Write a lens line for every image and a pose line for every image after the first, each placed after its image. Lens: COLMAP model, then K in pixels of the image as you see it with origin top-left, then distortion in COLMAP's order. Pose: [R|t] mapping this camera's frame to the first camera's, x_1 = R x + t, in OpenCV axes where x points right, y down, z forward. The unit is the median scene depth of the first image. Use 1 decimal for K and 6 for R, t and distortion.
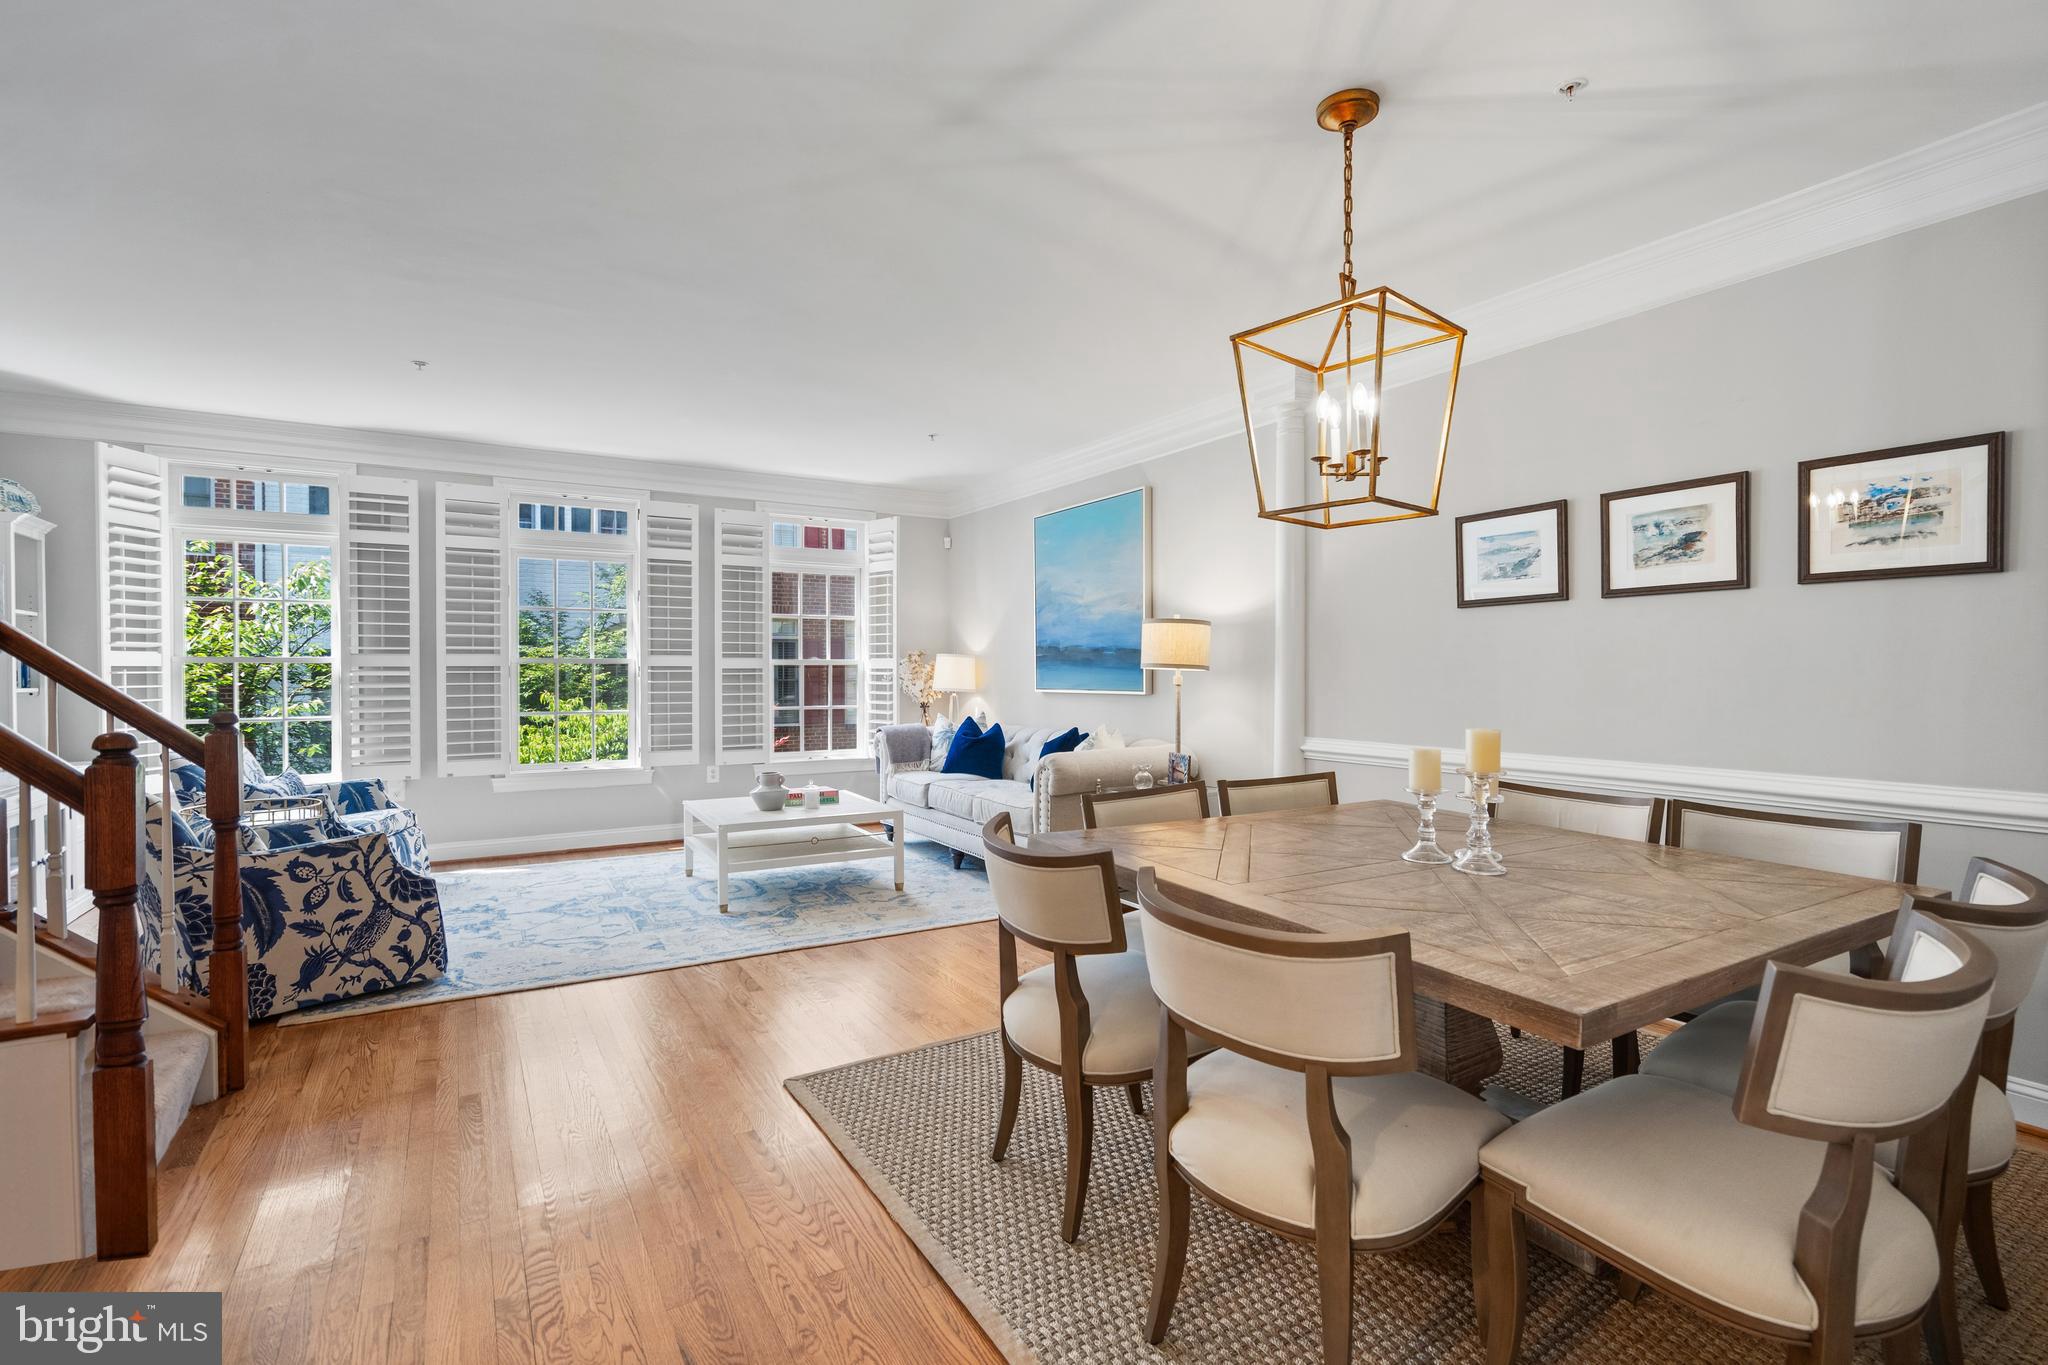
lens RADIAL K [[947.2, 0, 1023.3], [0, 947.2, 680.0], [0, 0, 1]] dist [0.000183, 0.000096]
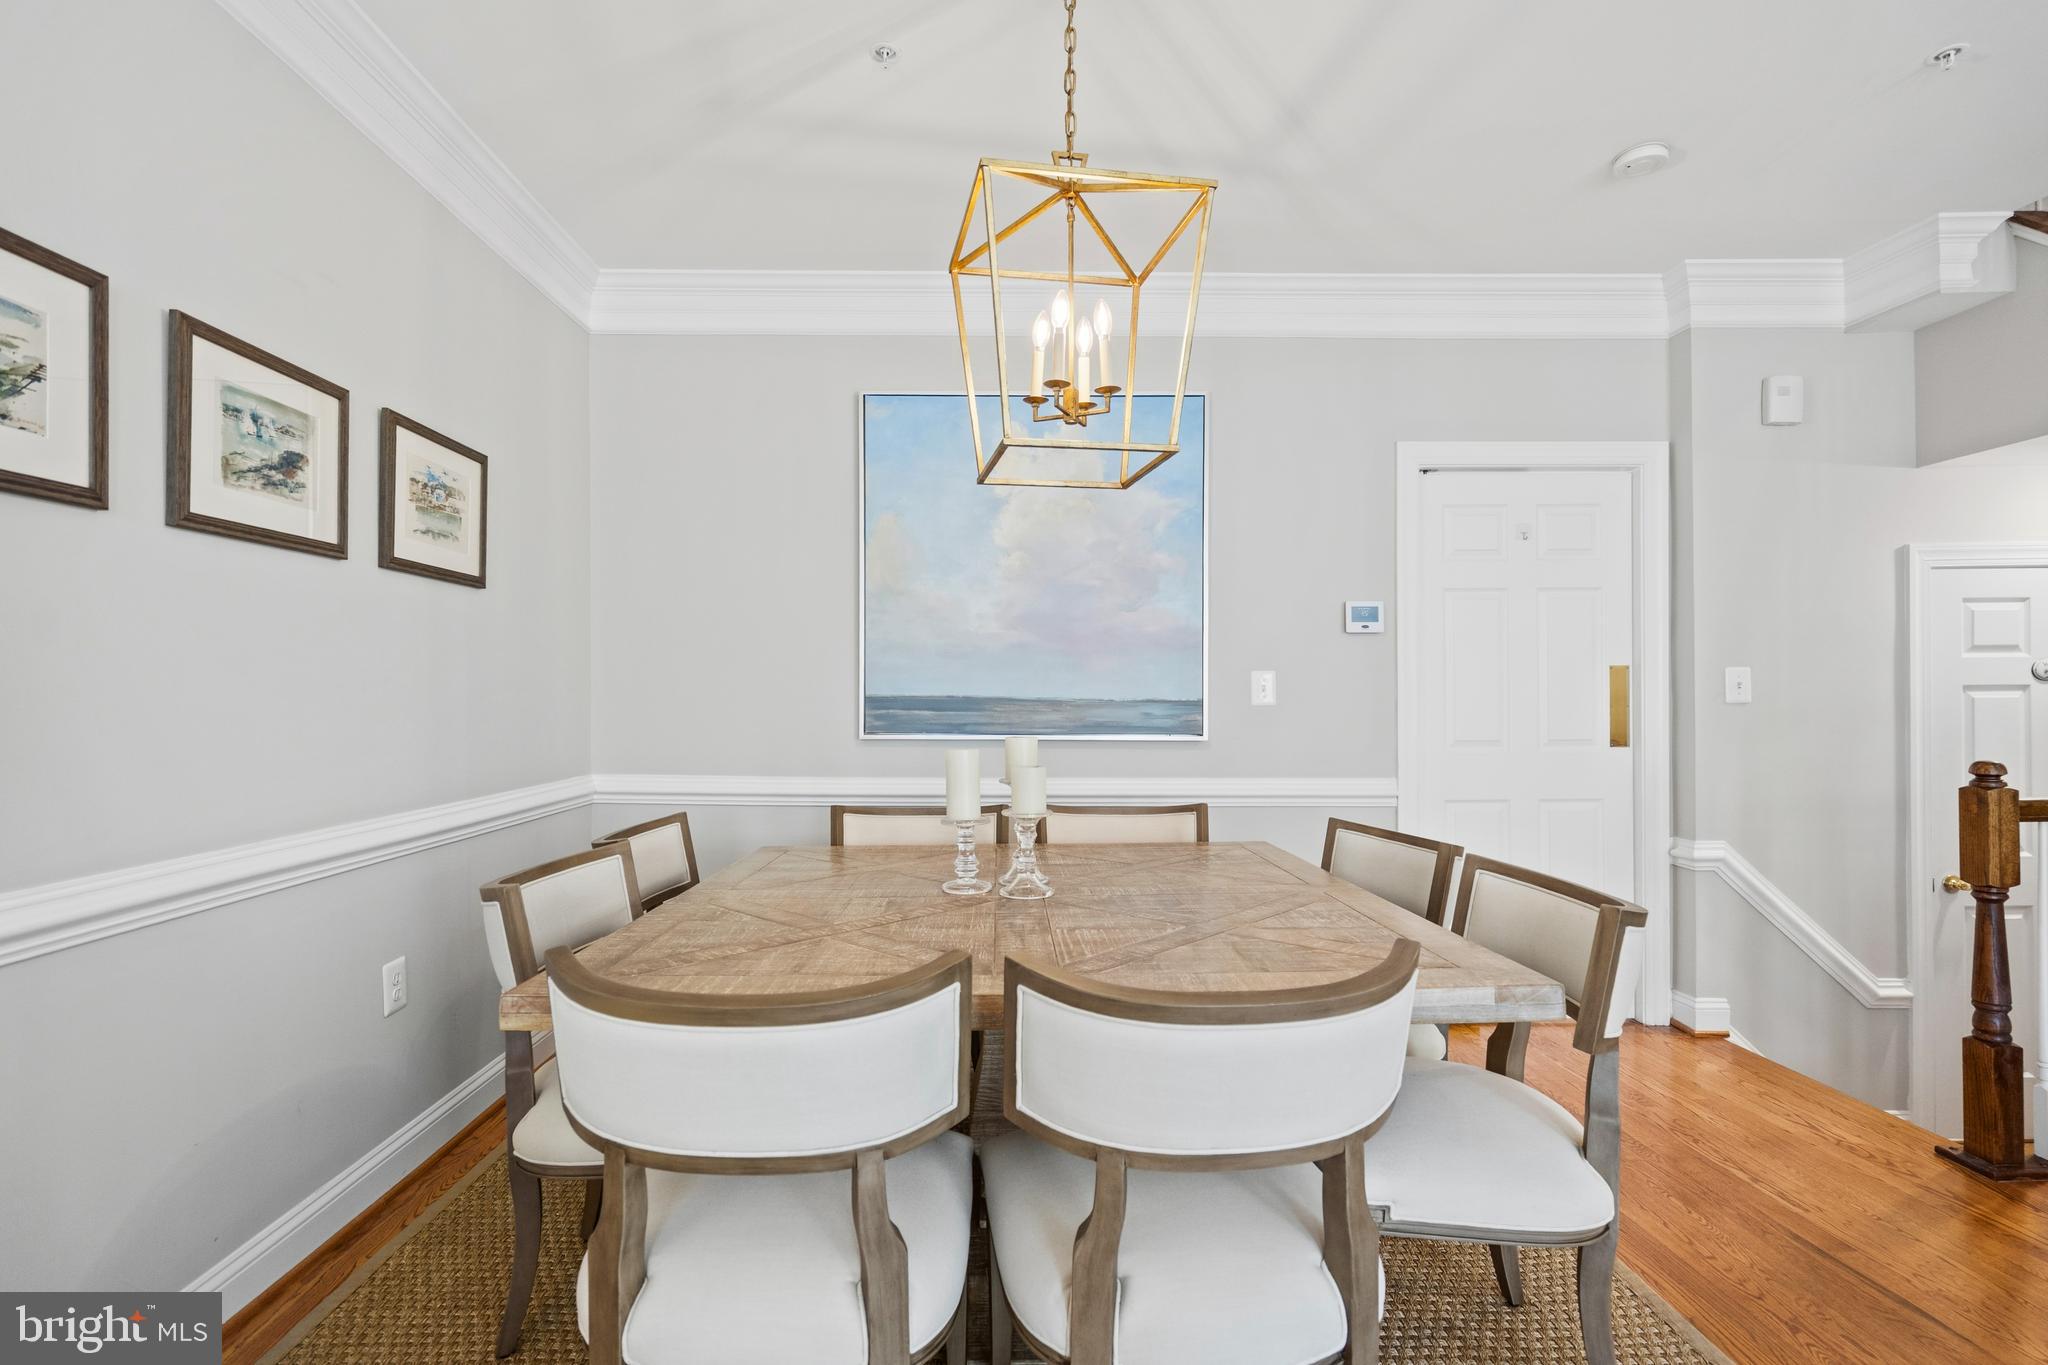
lens RADIAL K [[947.2, 0, 1019.4], [0, 947.2, 686.3], [0, 0, 1]] dist [0.000183, 0.000096]
pose [[-0.862386, 0.006167, 0.506214, -0.005506], [0.005918, 0.999980, -0.002102, -0.000747], [-0.506217, 0.001183, -0.862405, 1.304468]]
